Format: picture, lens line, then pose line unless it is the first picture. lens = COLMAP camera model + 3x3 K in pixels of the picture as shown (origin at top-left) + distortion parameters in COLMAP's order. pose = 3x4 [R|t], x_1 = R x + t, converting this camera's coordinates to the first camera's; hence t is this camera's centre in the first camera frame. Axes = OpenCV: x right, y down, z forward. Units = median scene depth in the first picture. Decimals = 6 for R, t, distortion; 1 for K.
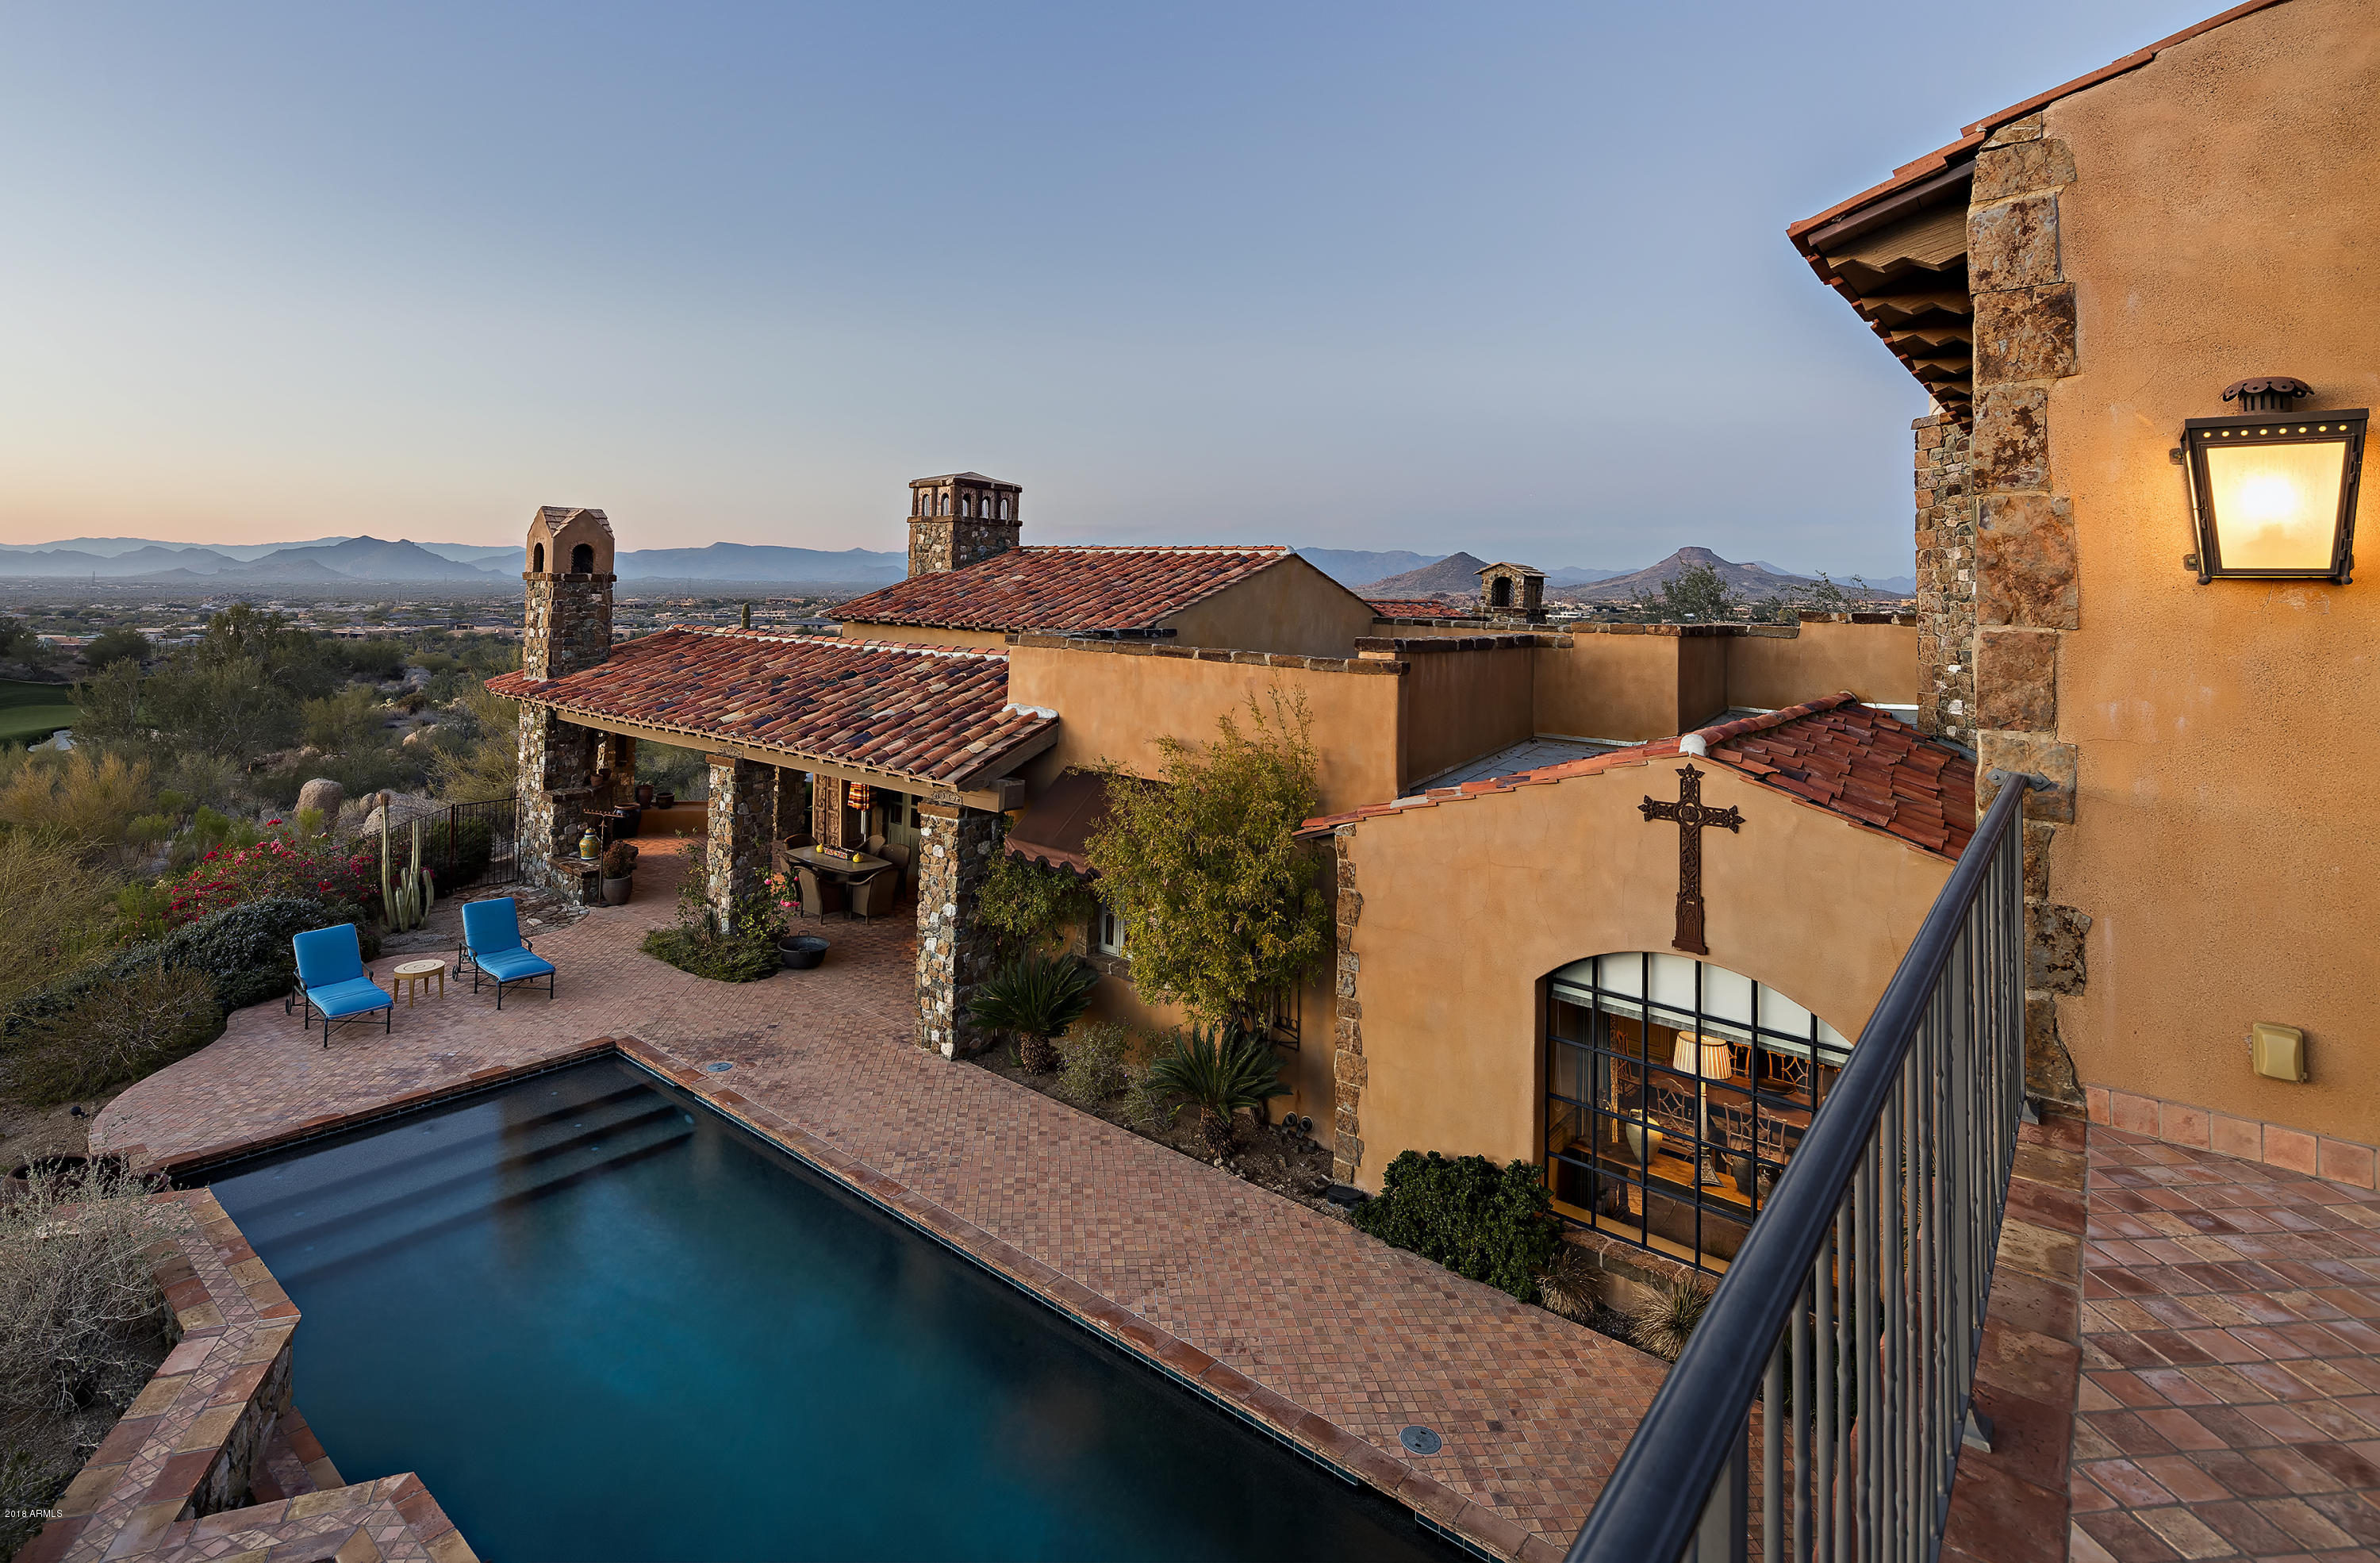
lens RADIAL K [[1159.3, 0, 1149.0], [0, 1159.3, 555.1], [0, 0, 1]] dist [0.002492, 0.000278]
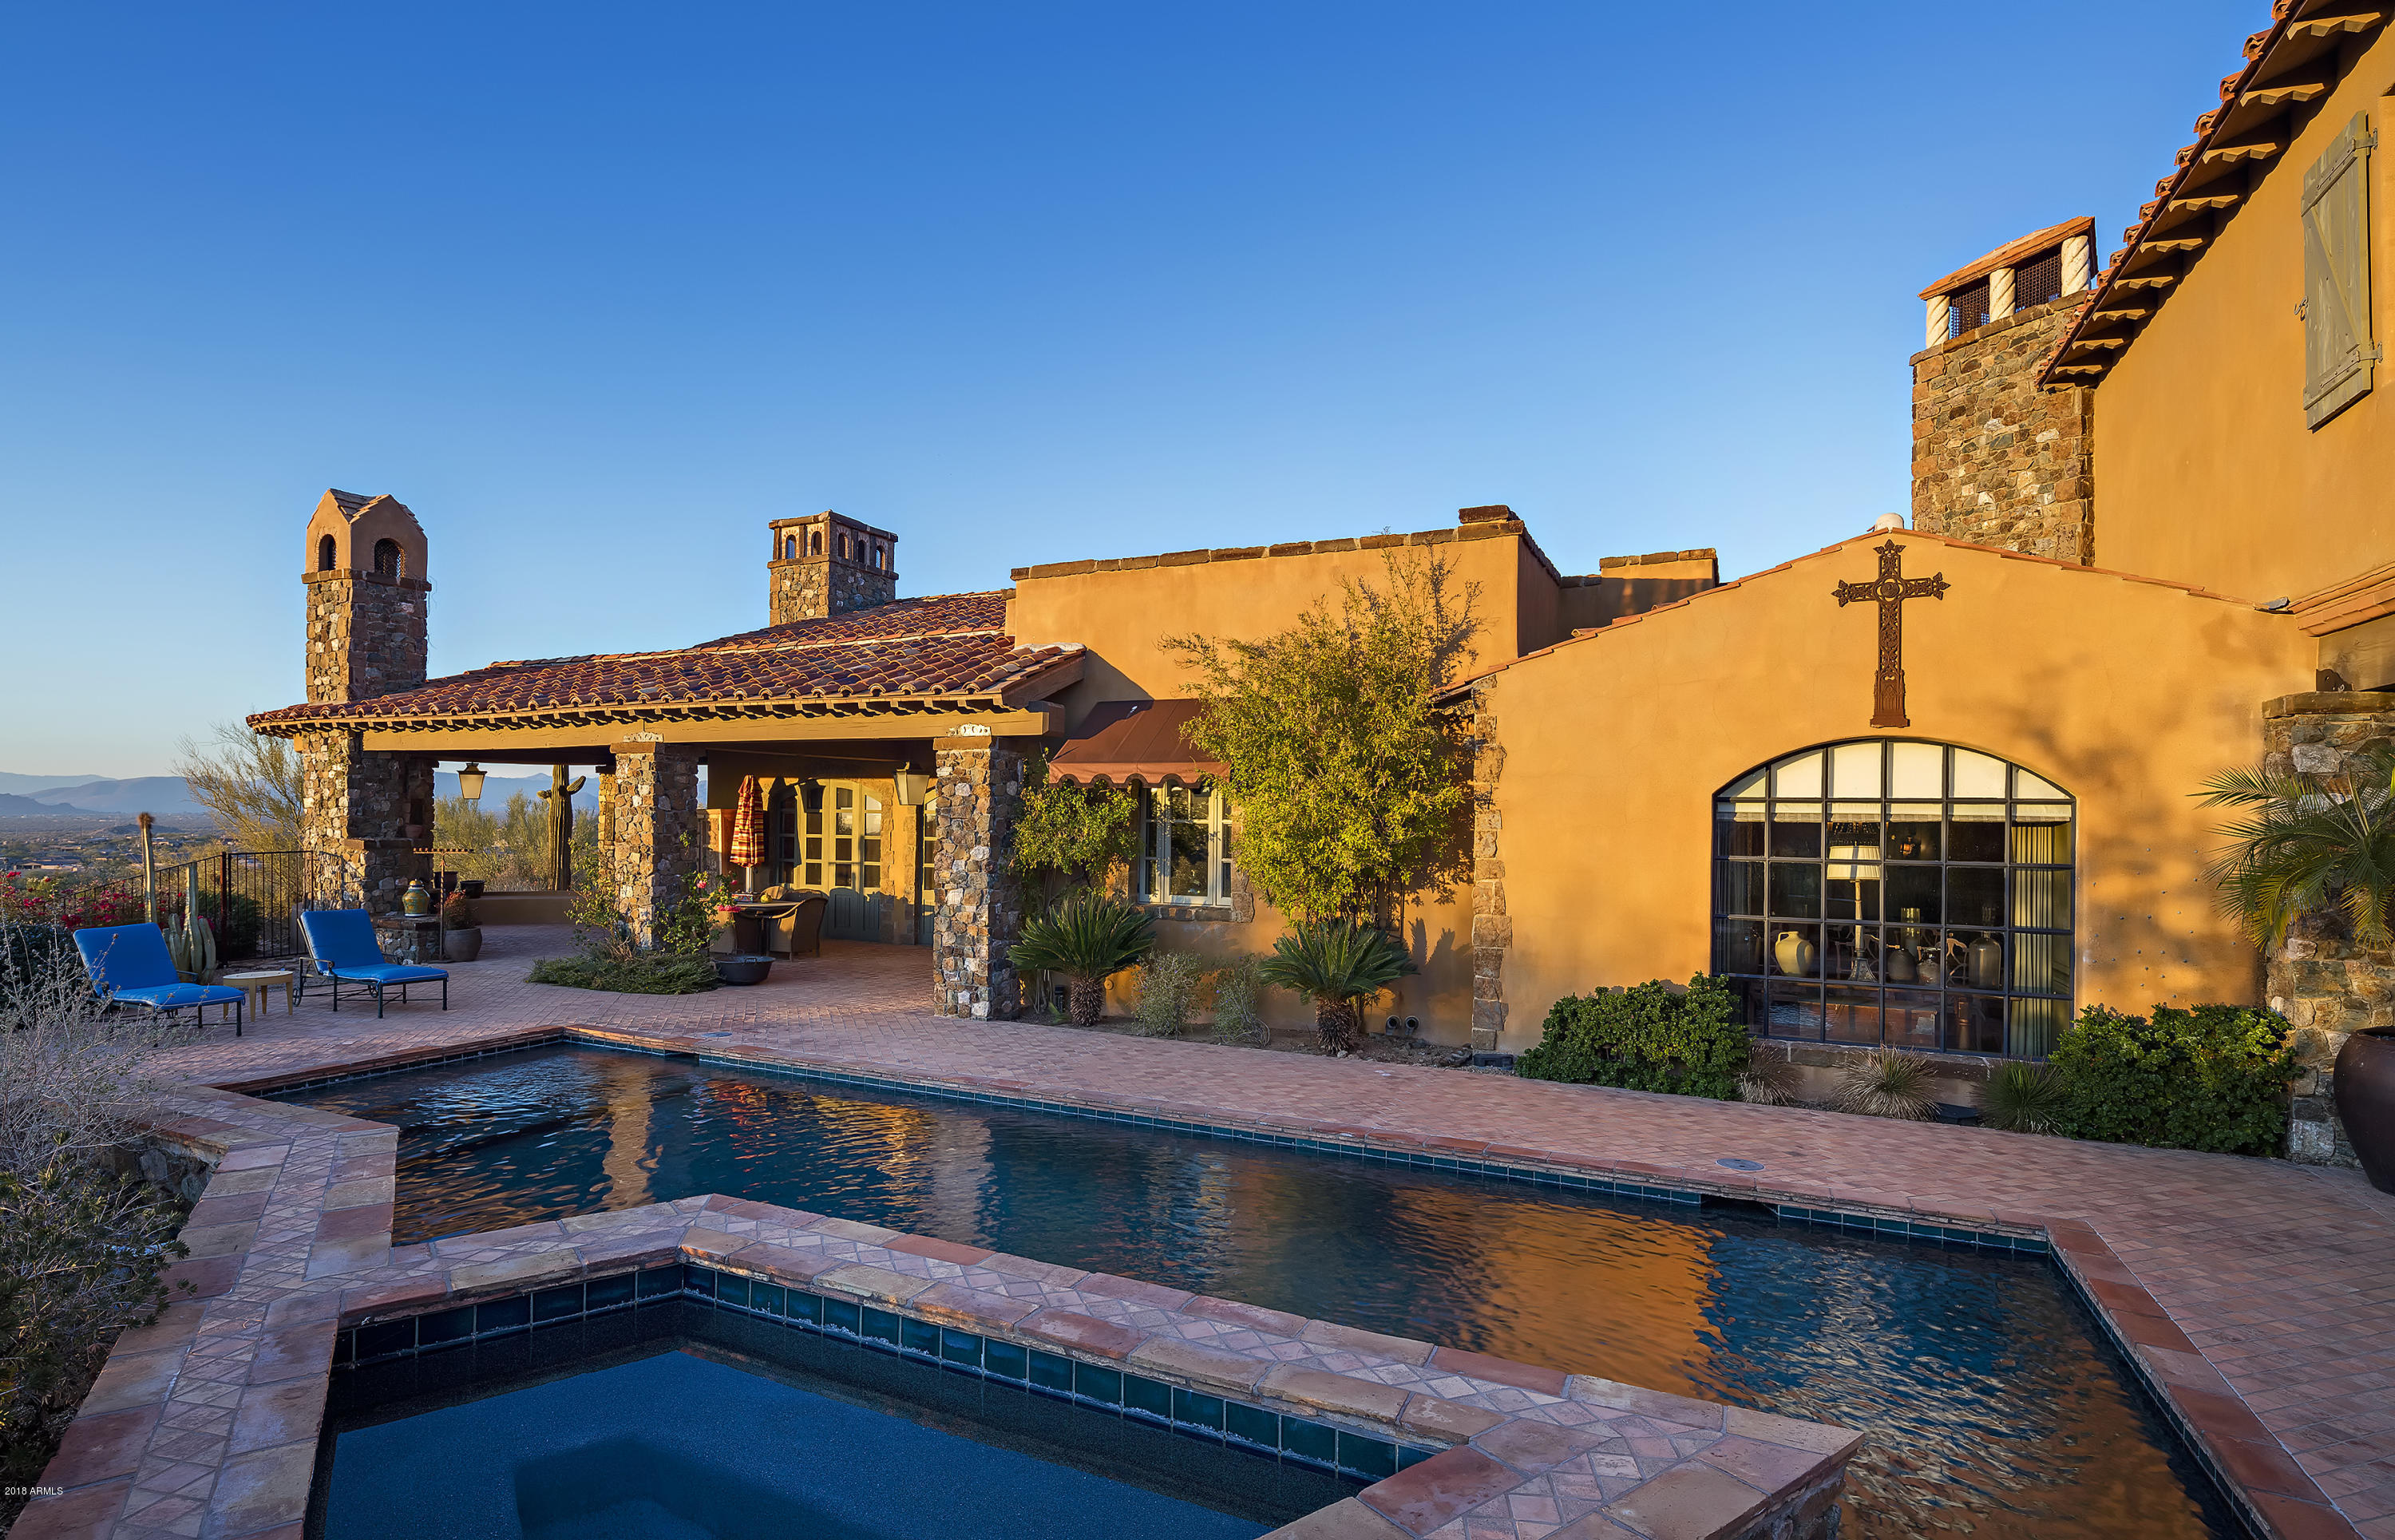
lens RADIAL K [[1168.1, 0, 1150.7], [0, 1168.1, 823.6], [0, 0, 1]] dist [0.004248, -0.000677]
pose [[0.972307, -0.014495, 0.233255, -0.252034], [0.005937, 0.999285, 0.037348, 0.251093], [-0.233630, -0.034929, 0.971698, 0.111677]]
